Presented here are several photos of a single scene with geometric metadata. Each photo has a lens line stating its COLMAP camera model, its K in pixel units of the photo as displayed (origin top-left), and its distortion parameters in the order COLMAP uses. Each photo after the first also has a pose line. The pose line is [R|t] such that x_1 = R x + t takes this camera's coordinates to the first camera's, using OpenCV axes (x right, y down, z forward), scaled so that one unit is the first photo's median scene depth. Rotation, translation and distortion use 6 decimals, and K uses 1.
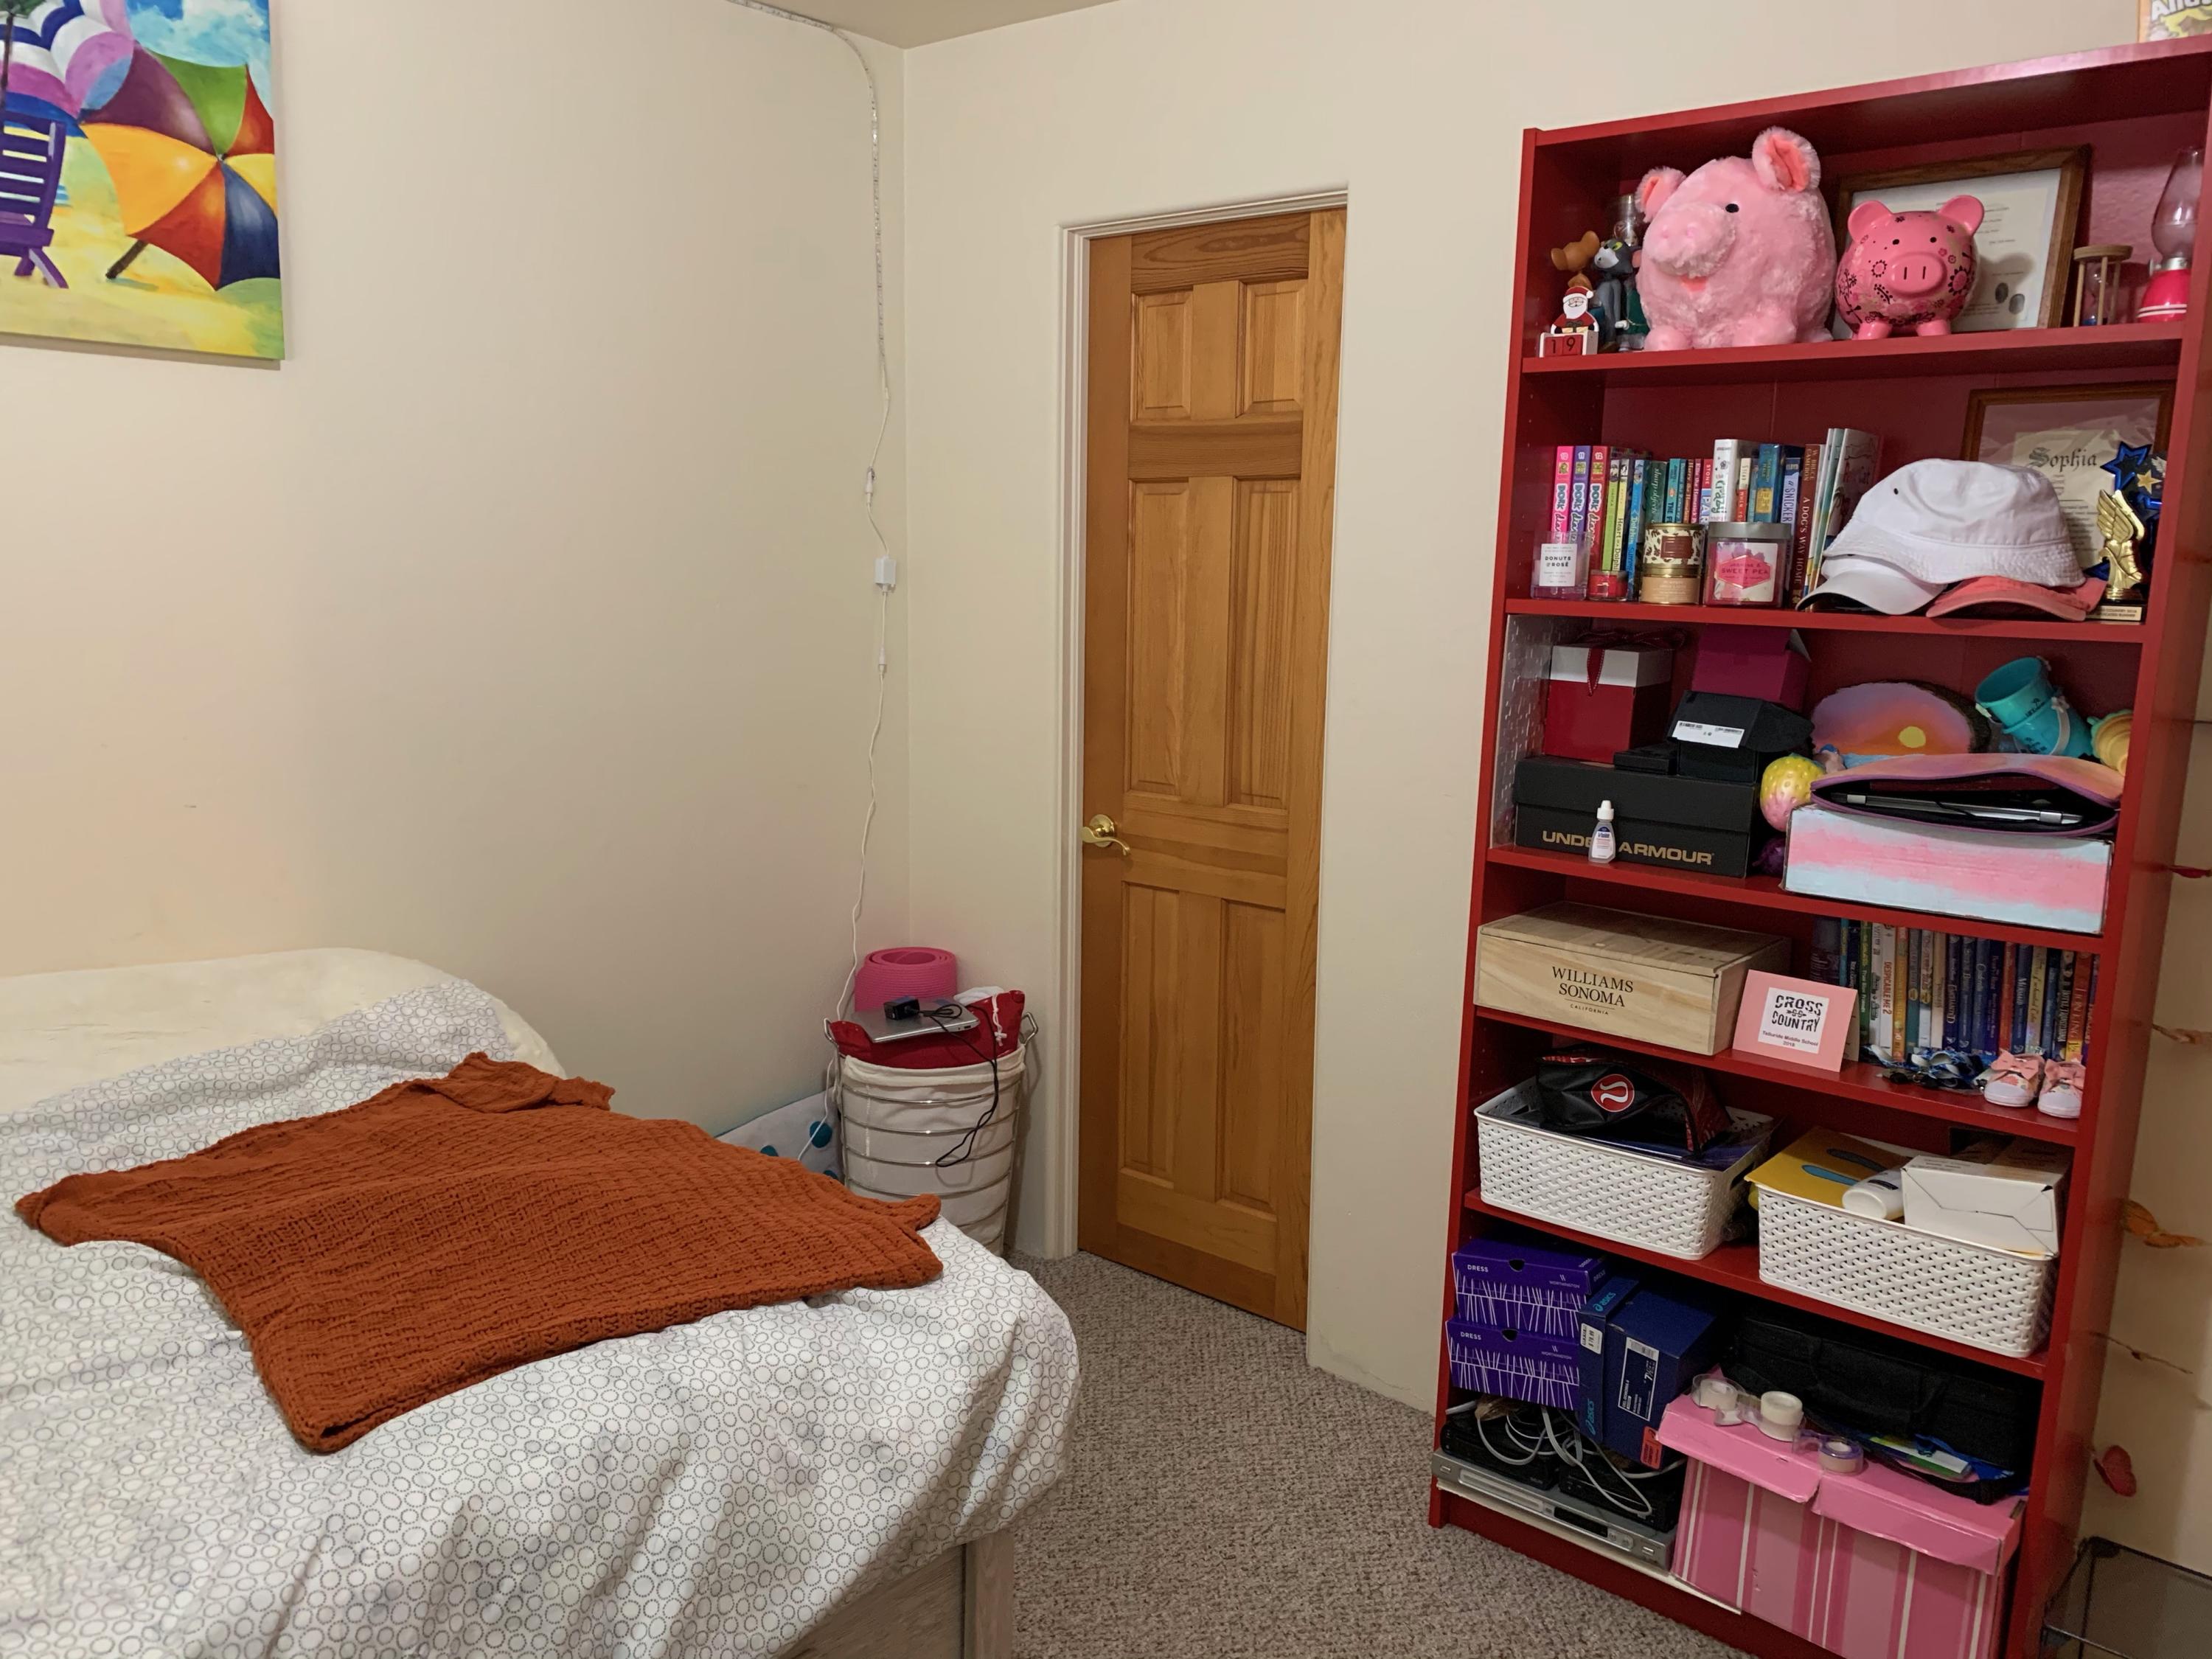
lens RADIAL K [[1665.3, 0, 1151.4], [0, 1665.3, 817.4], [0, 0, 1]] dist [0.040355, -0.047501]
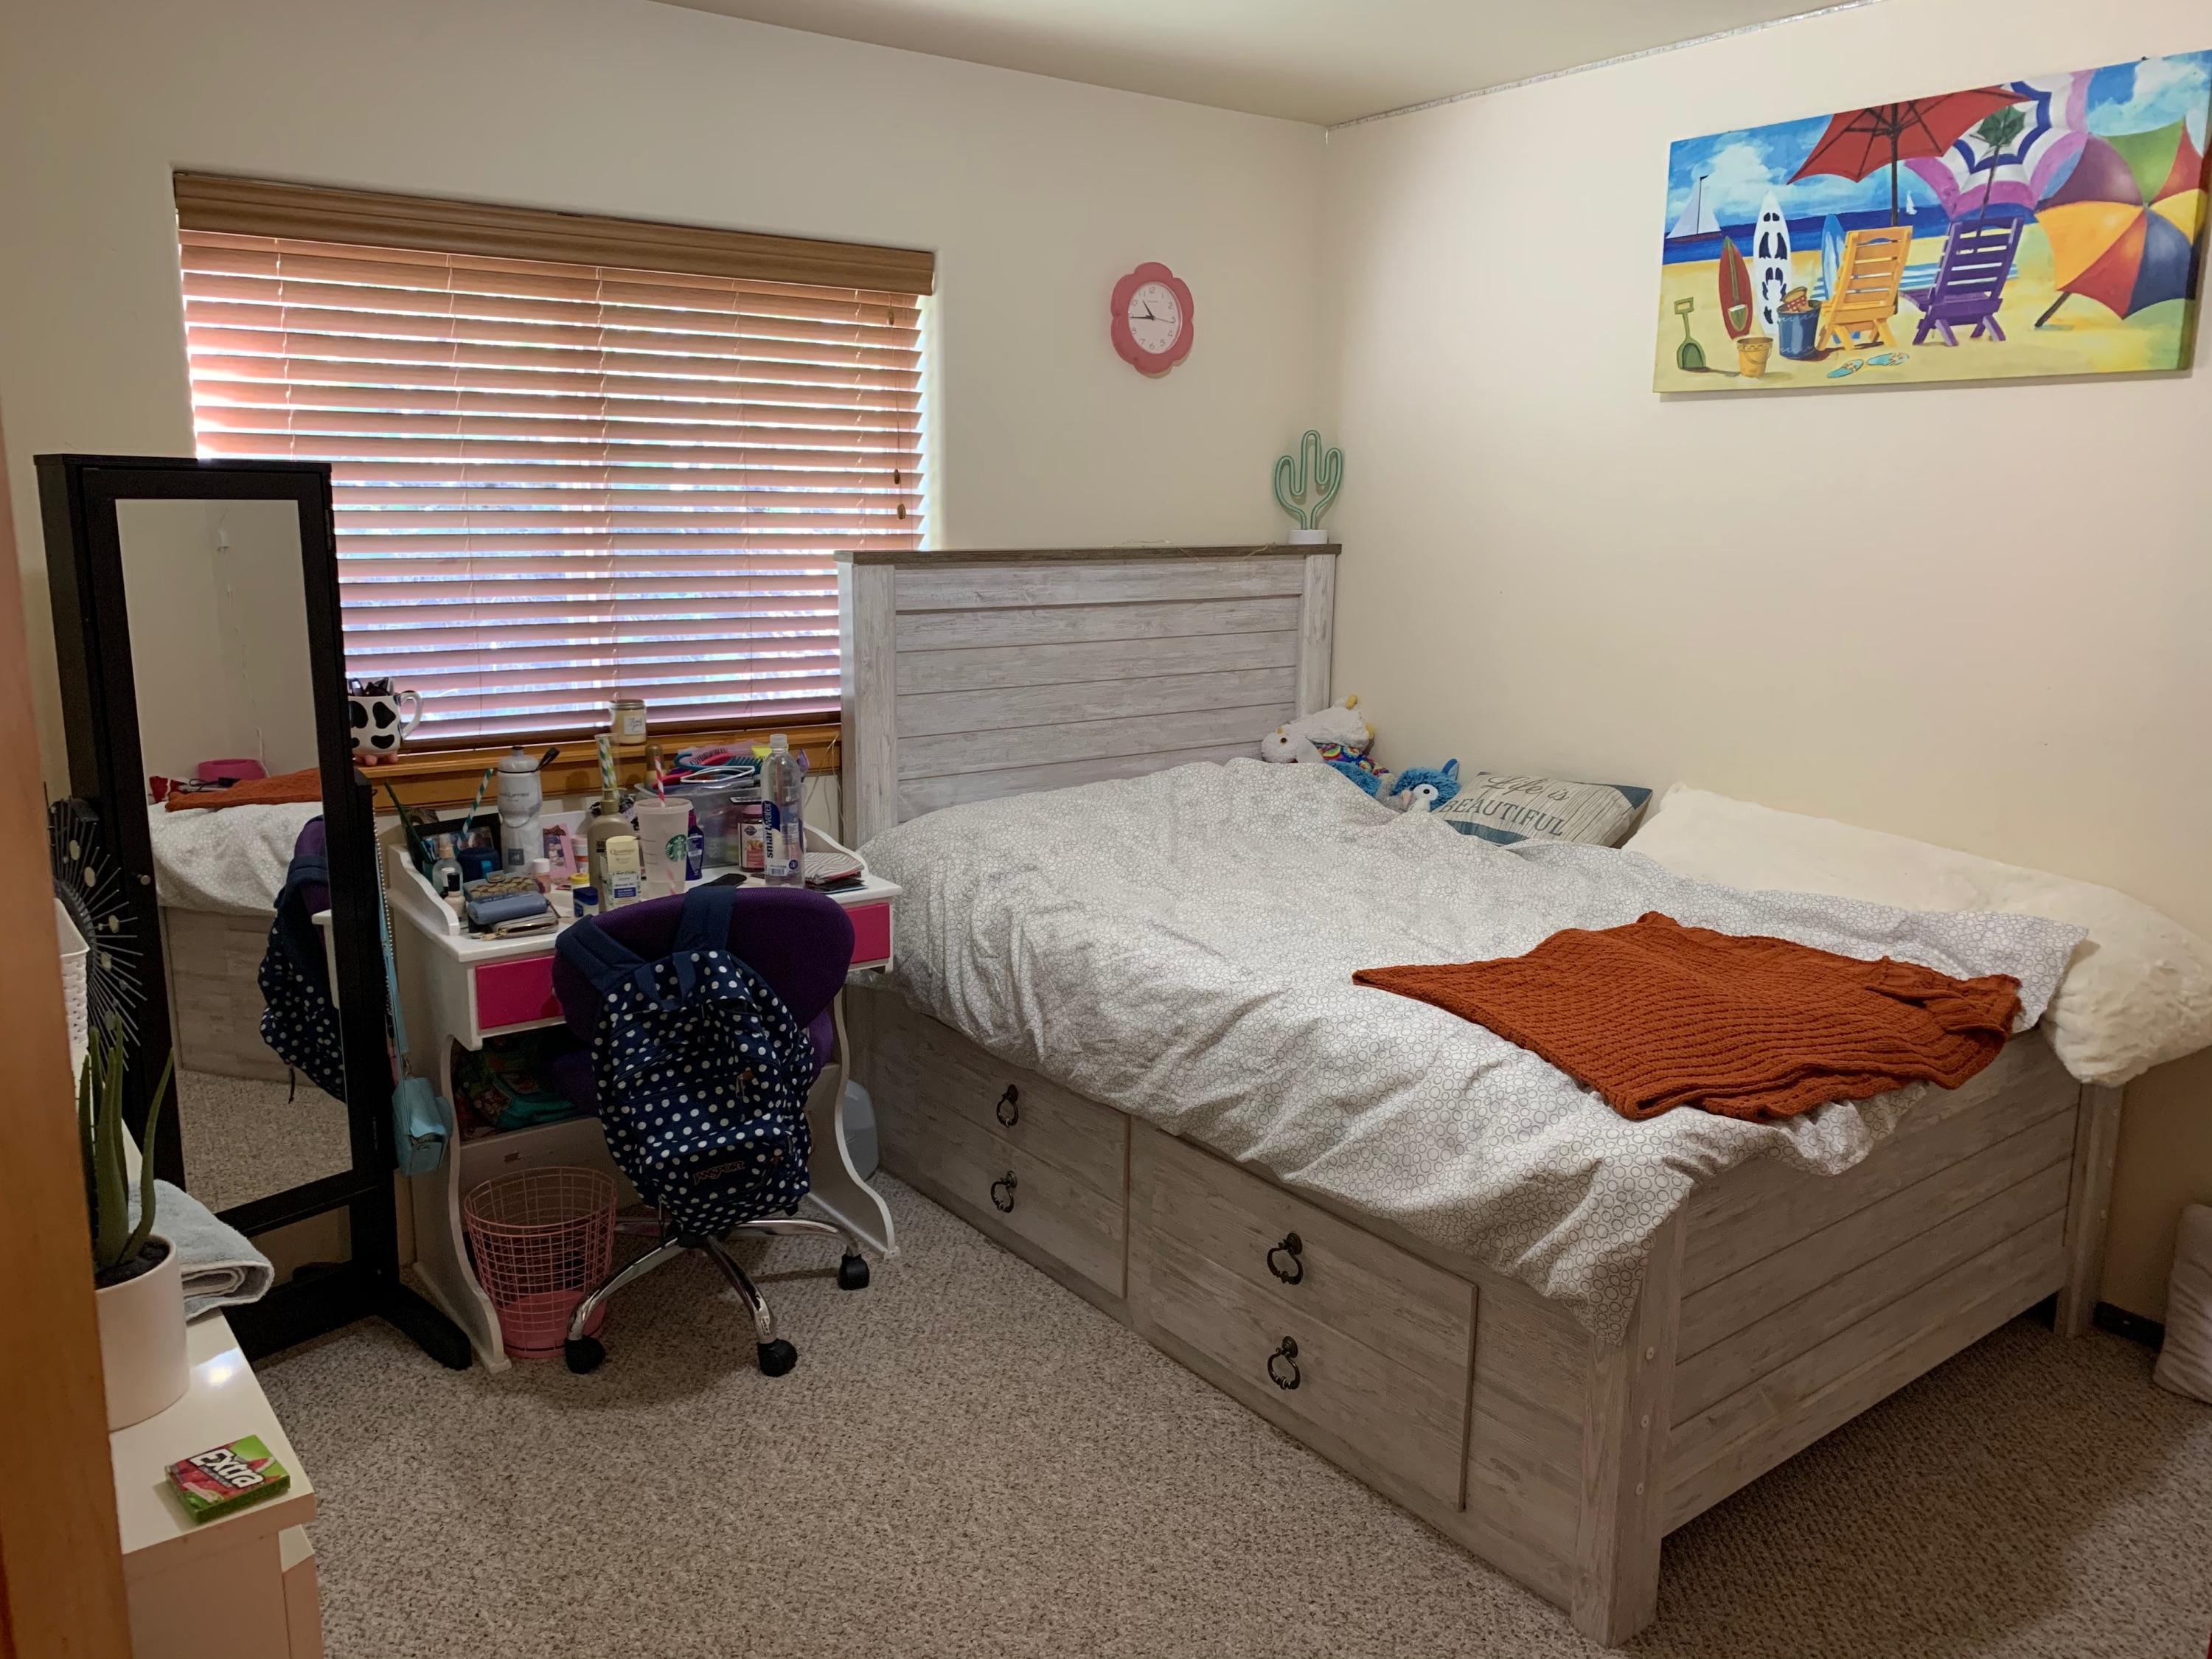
lens RADIAL K [[1665.3, 0, 1151.4], [0, 1665.3, 817.4], [0, 0, 1]] dist [0.040355, -0.047501]
pose [[-0.216382, 0.163160, -0.962579, 0.874675], [-0.161026, 0.966470, 0.200018, -0.104315], [0.962938, 0.198280, -0.182854, 0.665840]]
